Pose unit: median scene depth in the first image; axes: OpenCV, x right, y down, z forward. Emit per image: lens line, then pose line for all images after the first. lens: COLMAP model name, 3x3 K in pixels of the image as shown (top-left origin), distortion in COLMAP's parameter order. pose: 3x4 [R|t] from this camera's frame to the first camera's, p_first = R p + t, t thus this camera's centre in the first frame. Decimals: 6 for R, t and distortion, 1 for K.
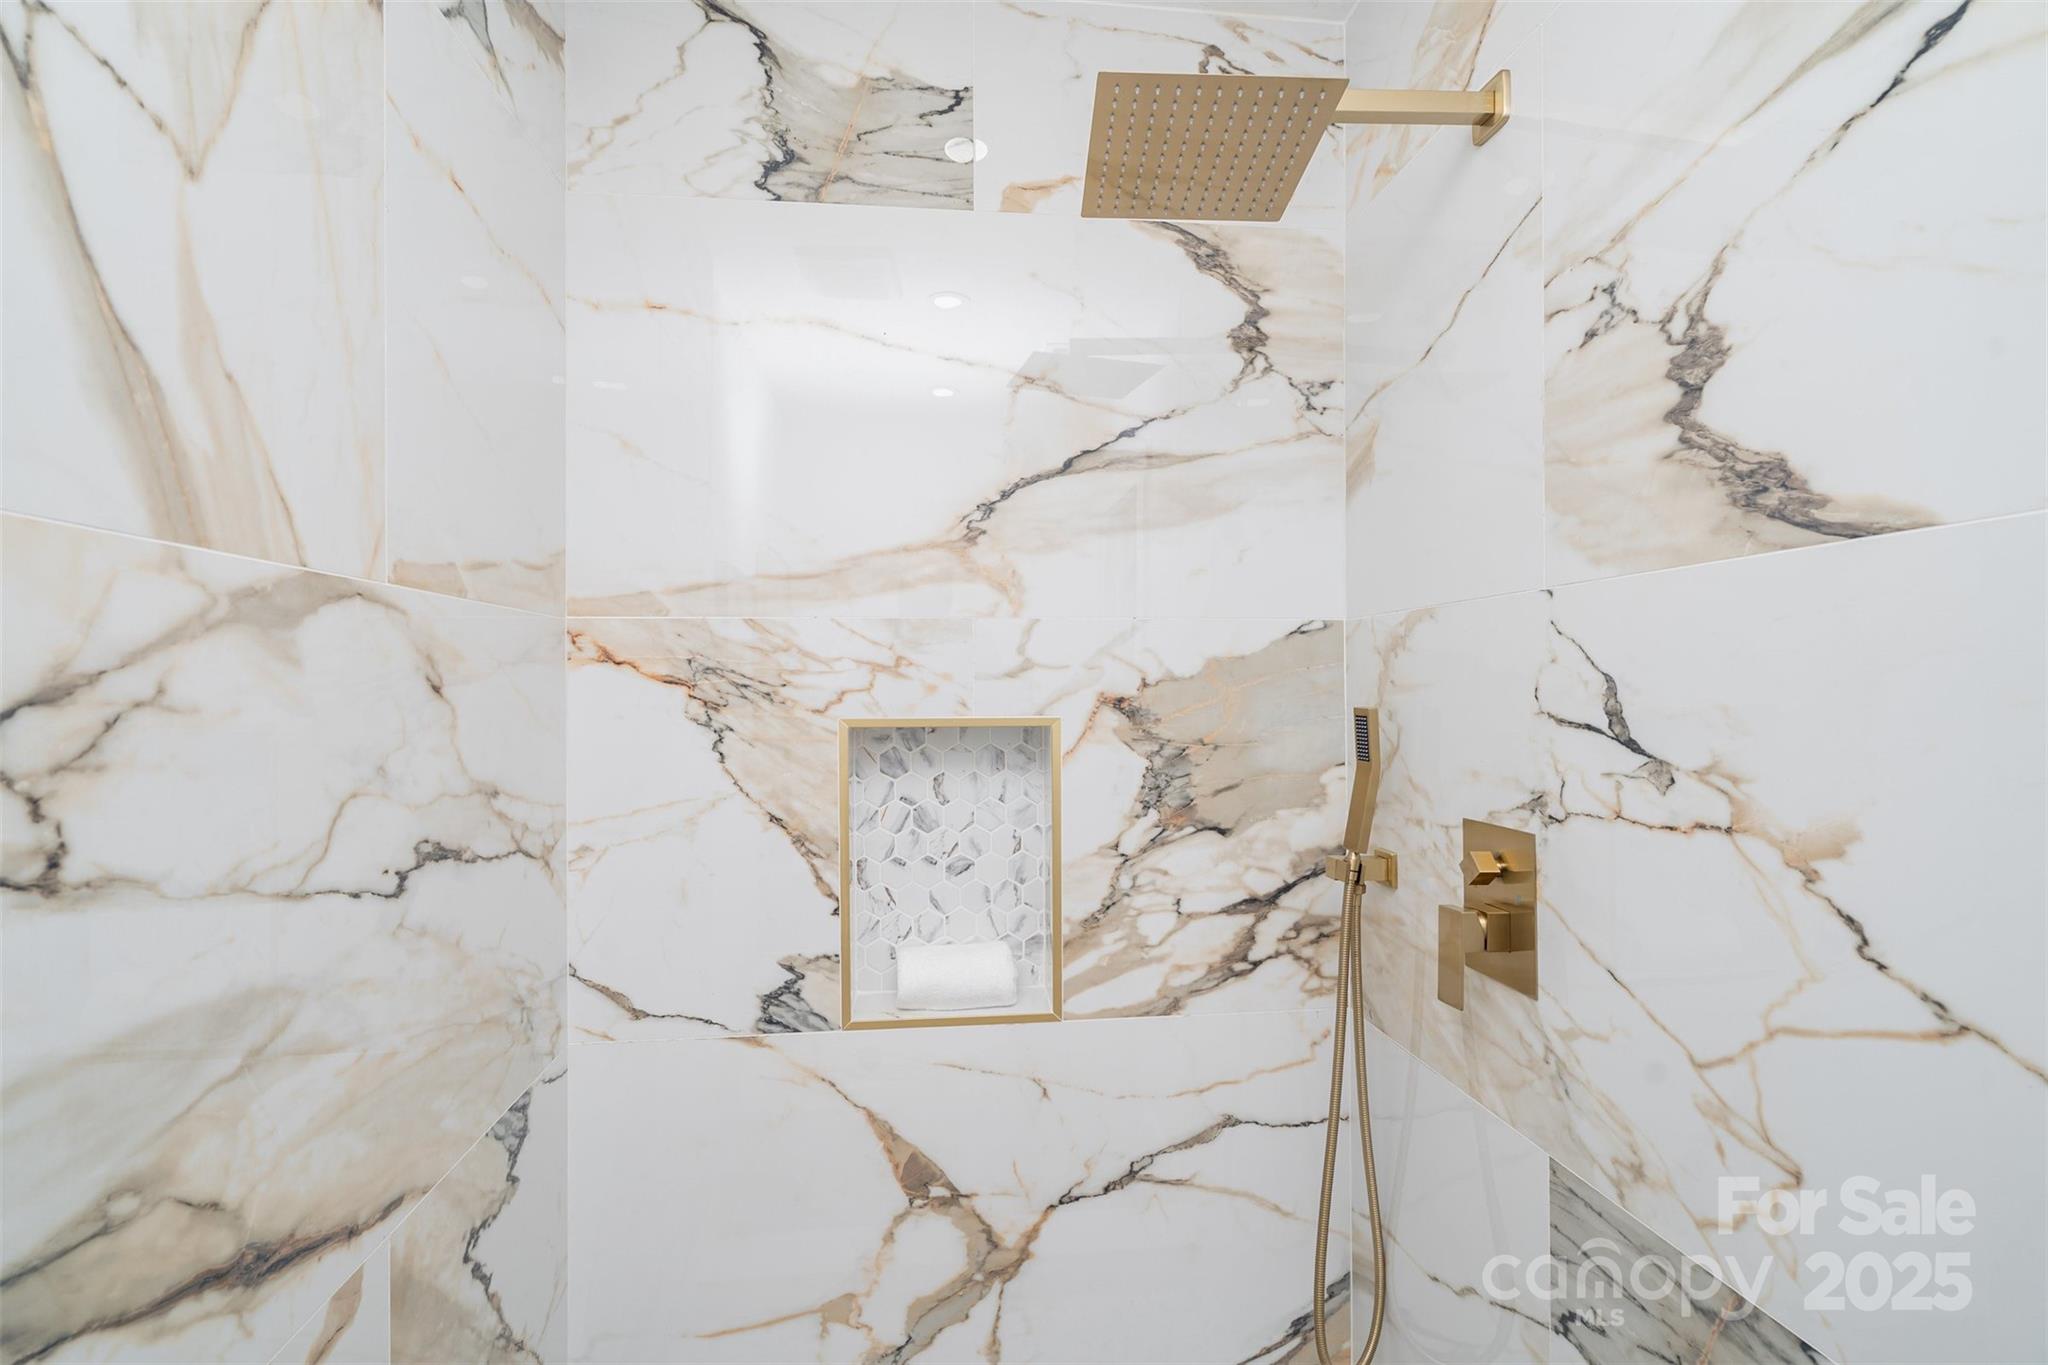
lens RADIAL K [[926.1, 0, 1020.0], [0, 926.1, 688.4], [0, 0, 1]] dist [-0.003370, 0.000227]
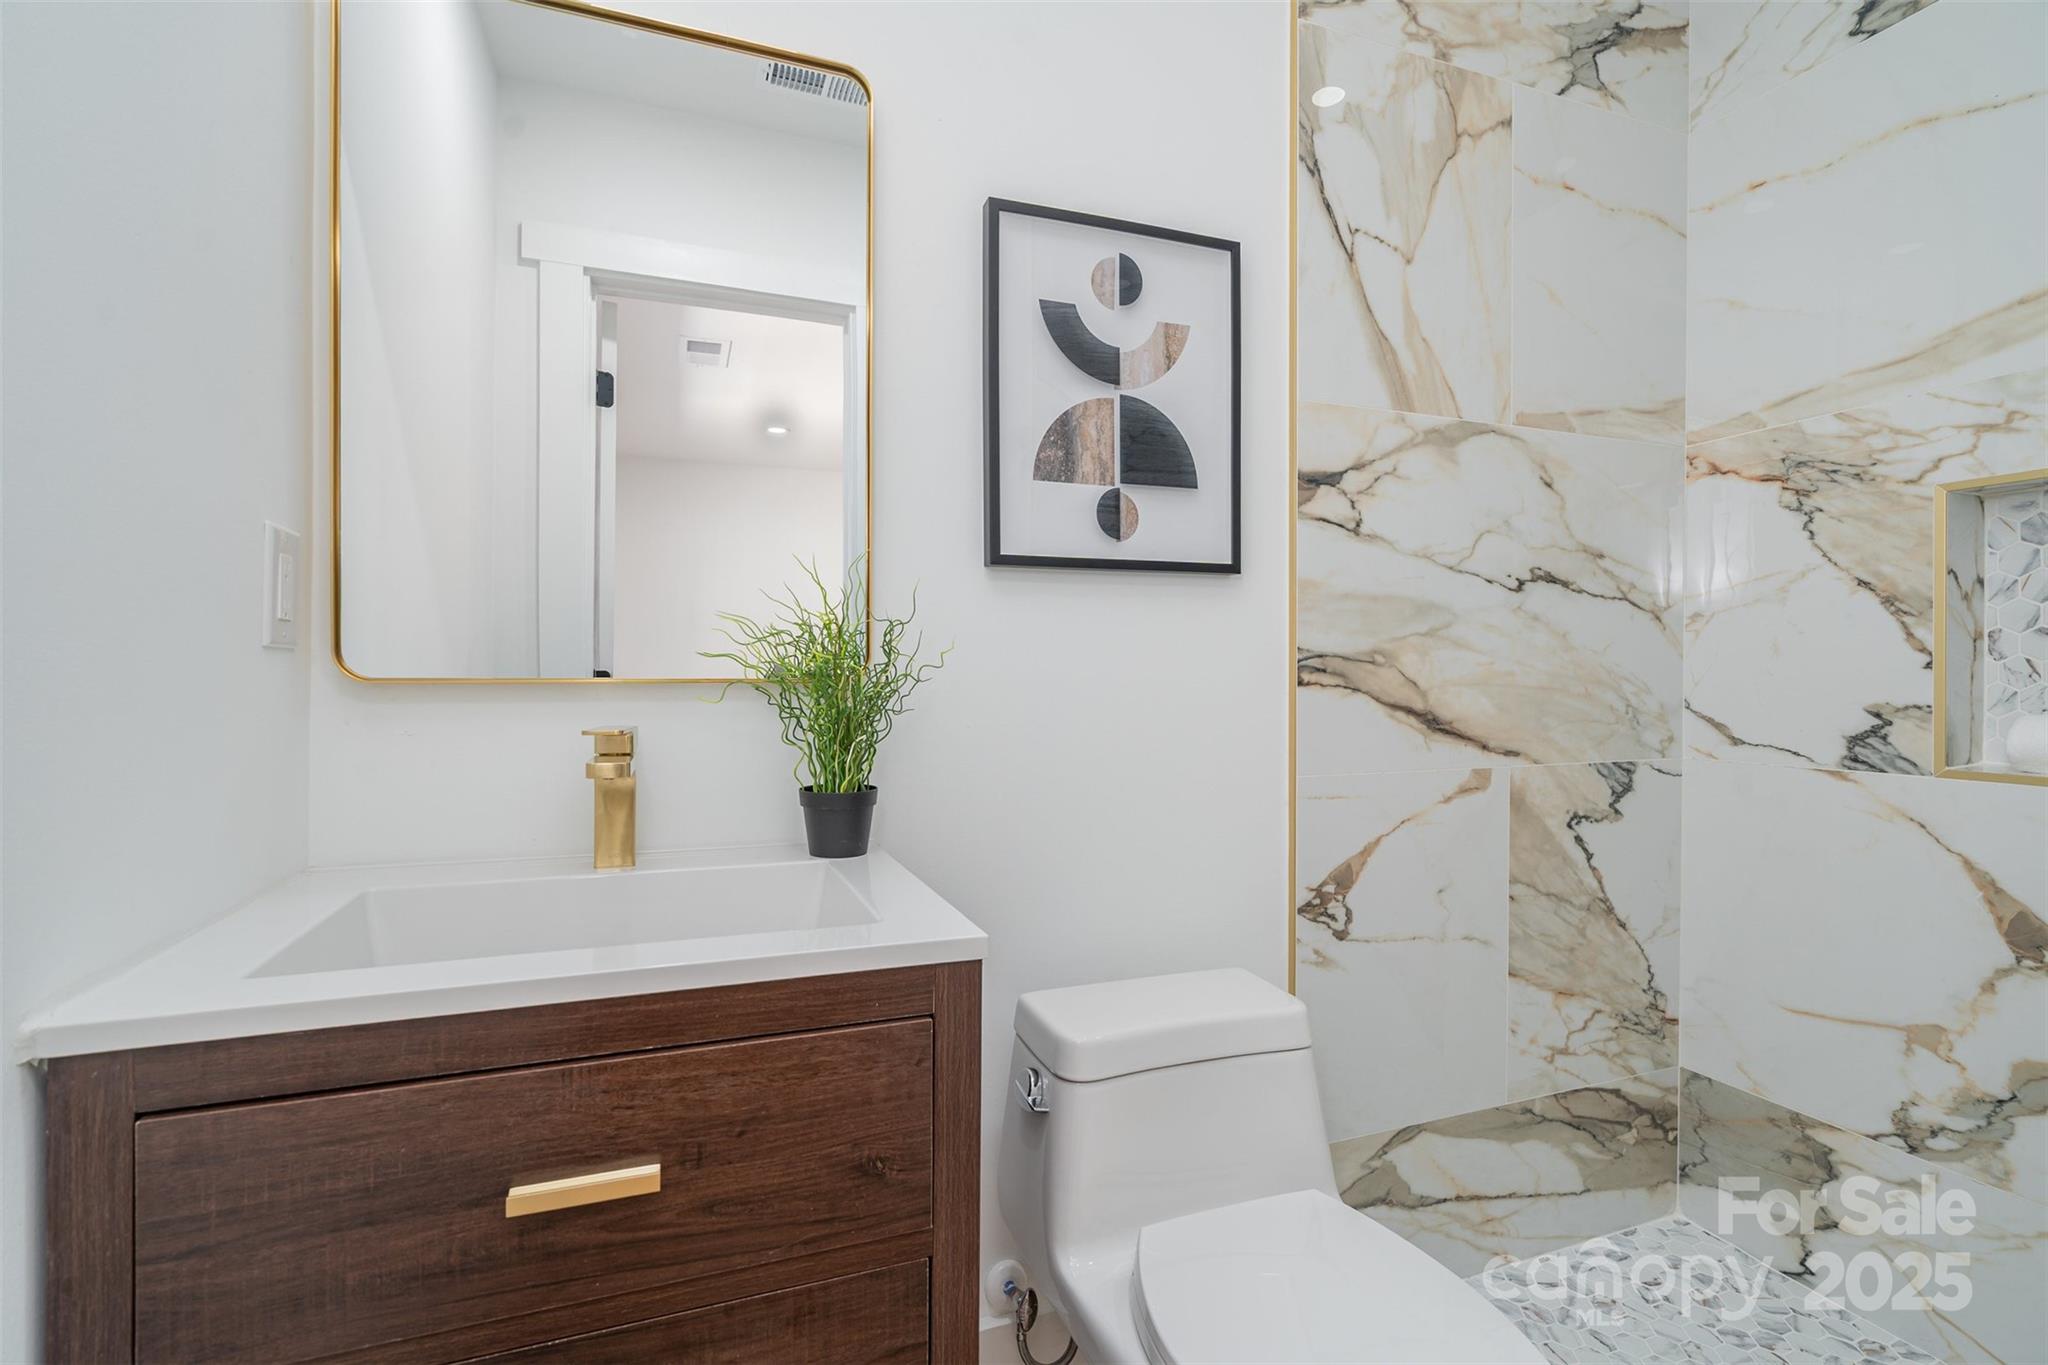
lens RADIAL K [[926.1, 0, 1013.8], [0, 926.1, 689.4], [0, 0, 1]] dist [-0.003370, 0.000227]
pose [[0.239765, 0.017344, -0.970676, 0.605156], [-0.002350, 0.999848, 0.017285, 0.260089], [0.970828, -0.001863, 0.239769, -0.298060]]
